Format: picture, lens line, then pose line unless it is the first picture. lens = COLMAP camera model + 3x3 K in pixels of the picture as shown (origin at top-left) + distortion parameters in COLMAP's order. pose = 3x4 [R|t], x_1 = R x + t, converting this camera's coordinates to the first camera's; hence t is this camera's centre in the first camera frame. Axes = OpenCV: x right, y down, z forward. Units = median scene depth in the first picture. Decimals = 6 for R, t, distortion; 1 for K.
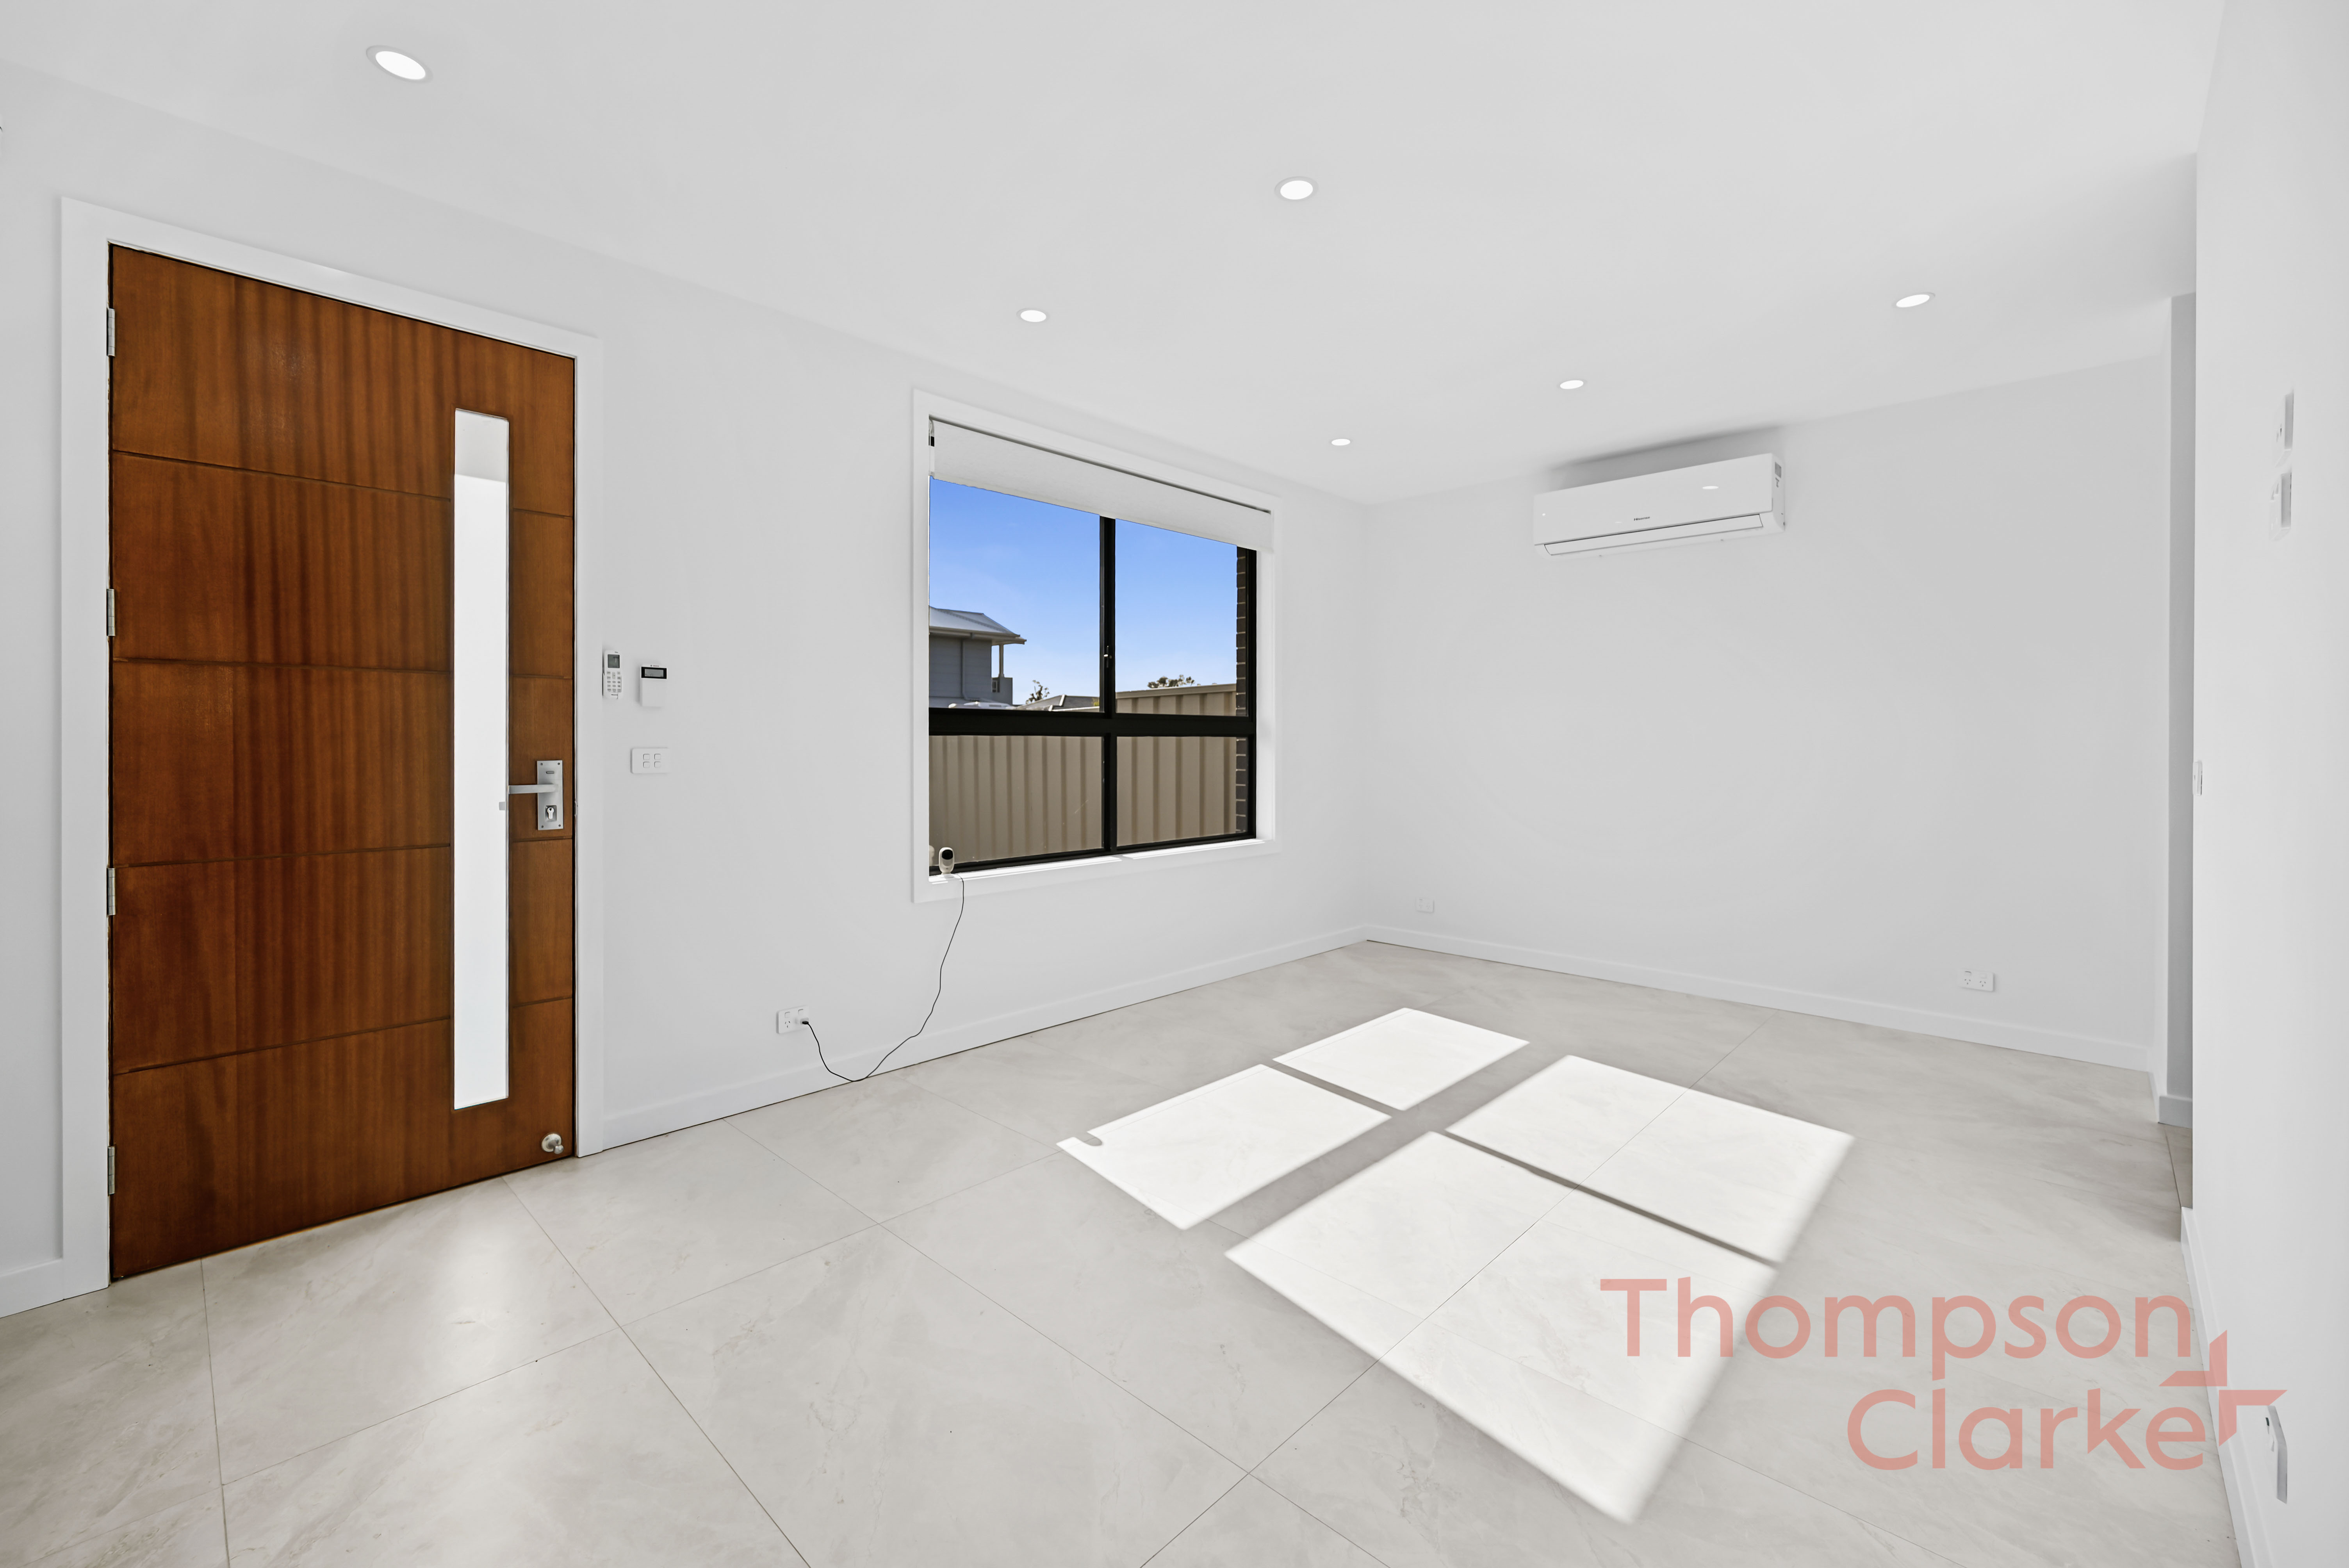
lens RADIAL K [[967.5, 0, 1174.5], [0, 967.5, 784.0], [0, 0, 1]] dist [0.000996, 0.000200]
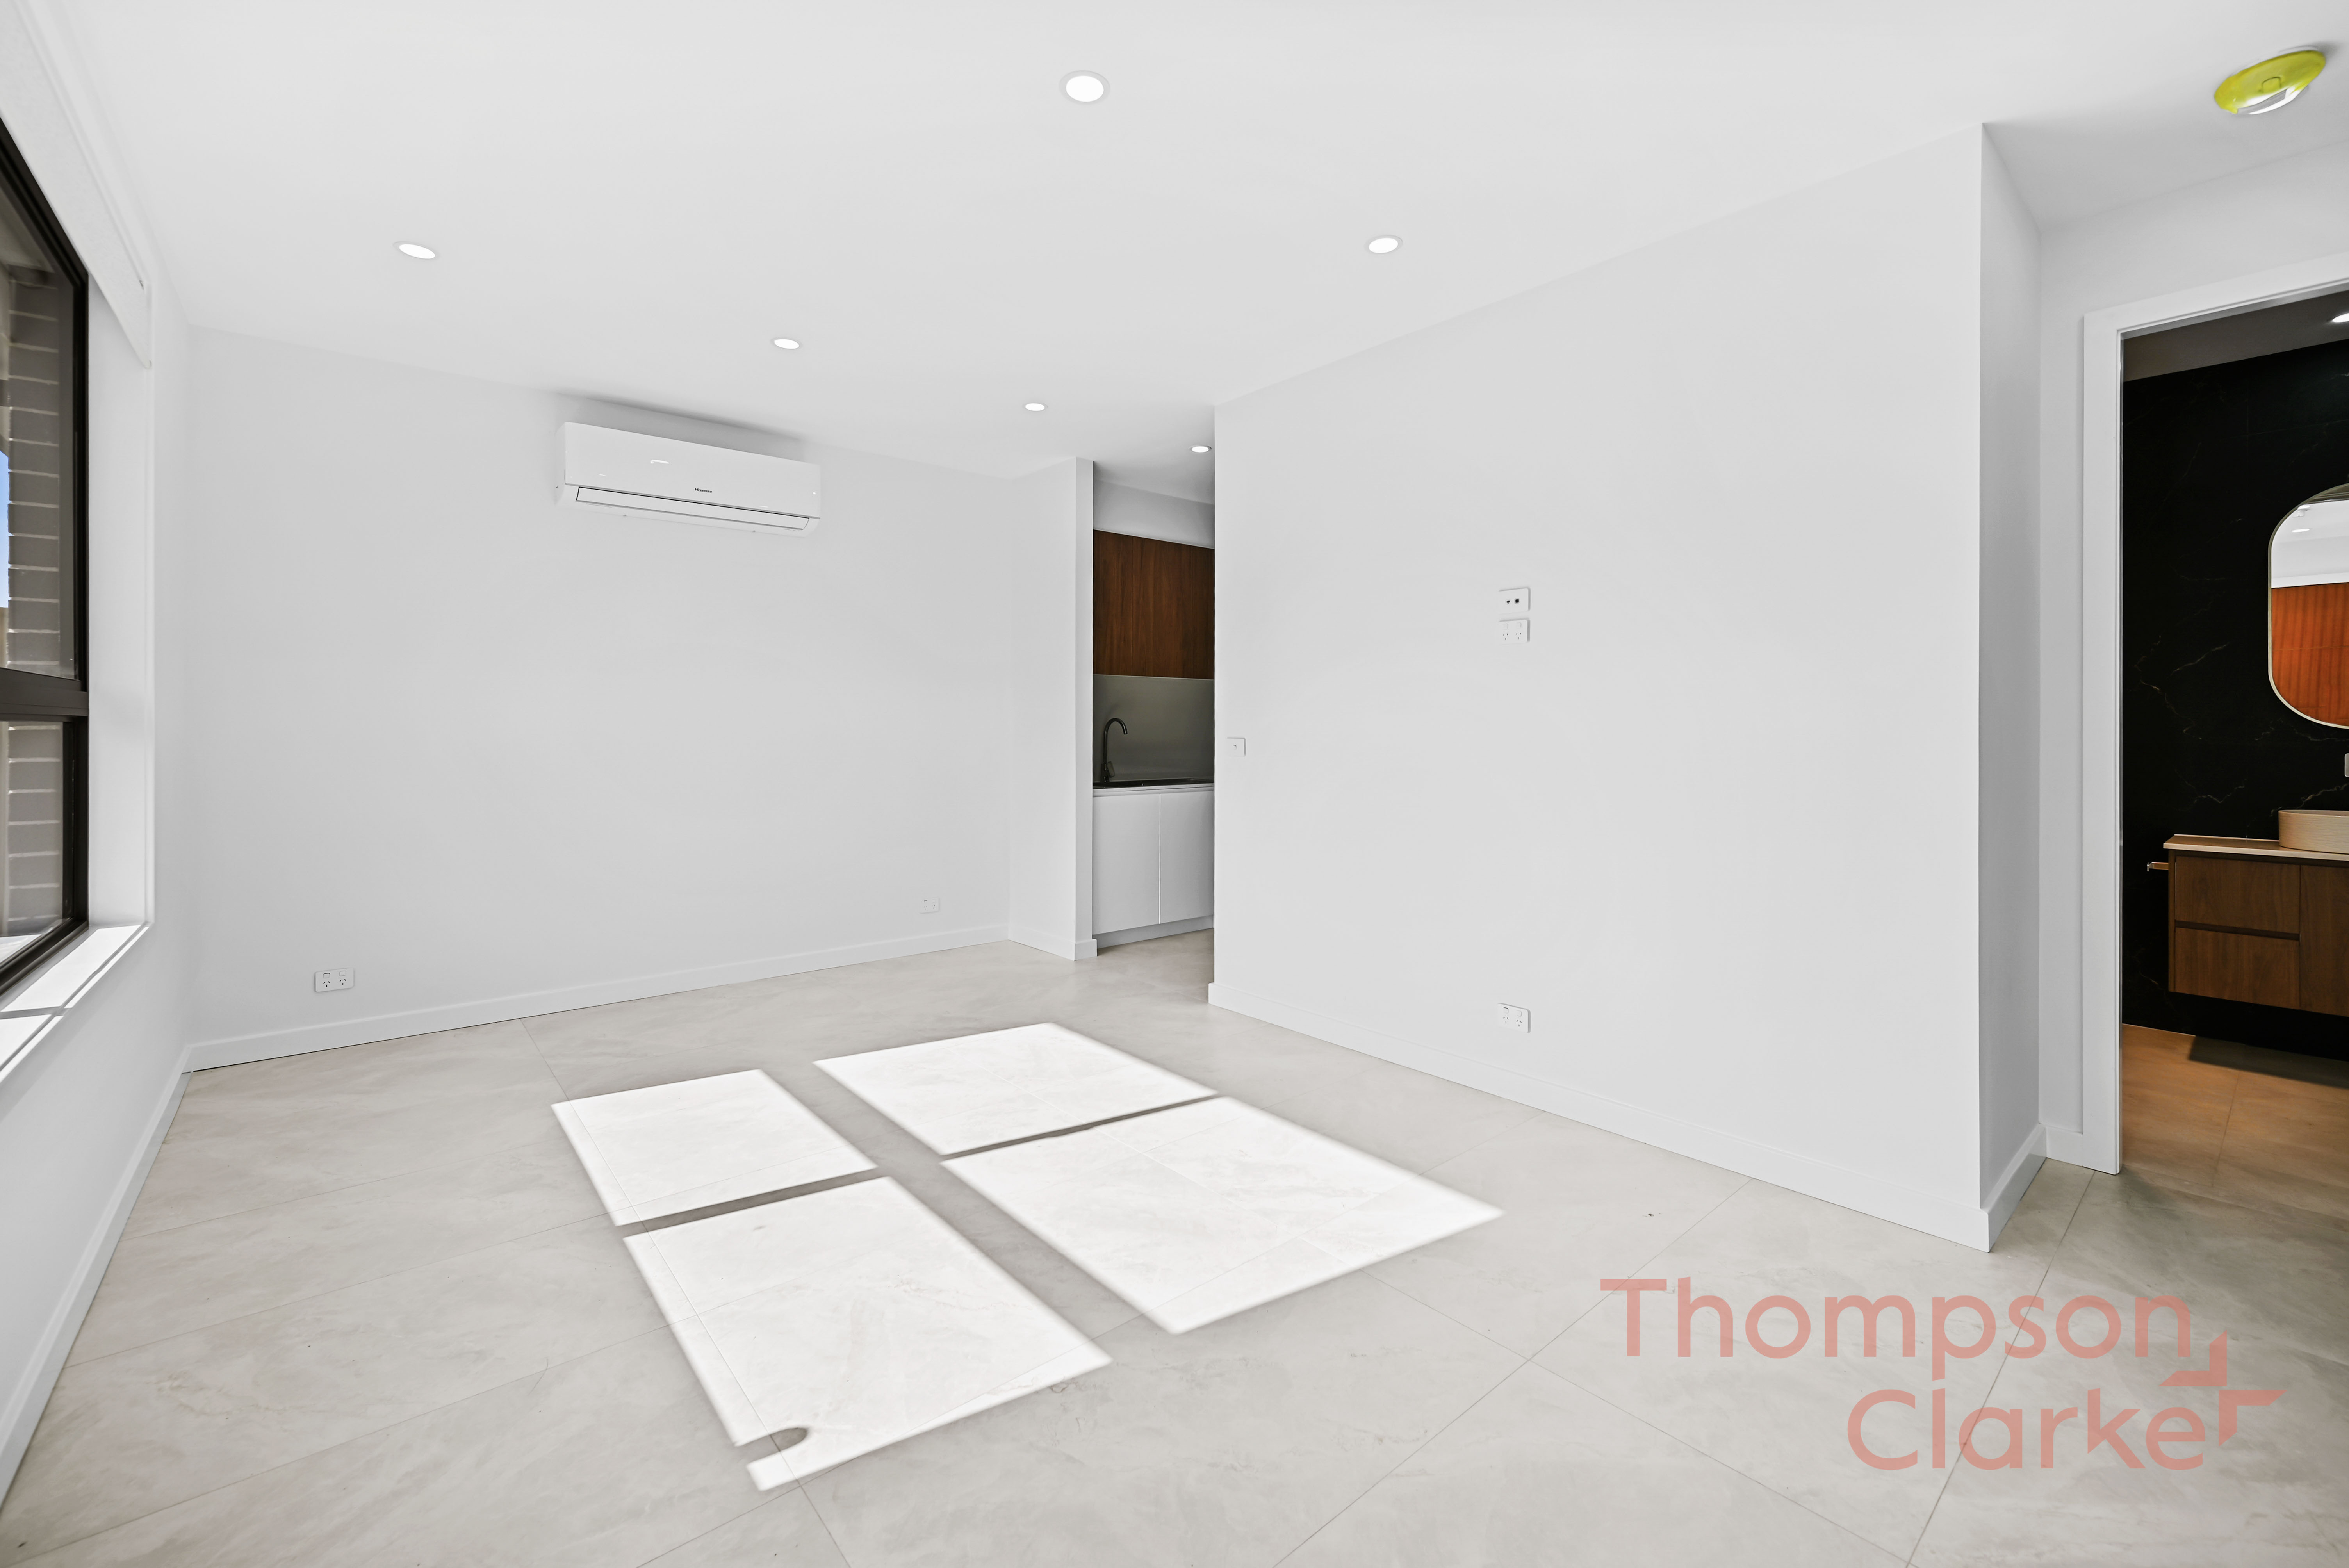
lens RADIAL K [[953.1, 0, 1171.9], [0, 953.1, 730.8], [0, 0, 1]] dist [-0.000428, 0.000114]
pose [[0.107611, -0.006440, 0.994172, -0.578038], [0.042518, 0.999094, 0.001870, -0.034472], [-0.993283, 0.042069, 0.107788, 0.660465]]
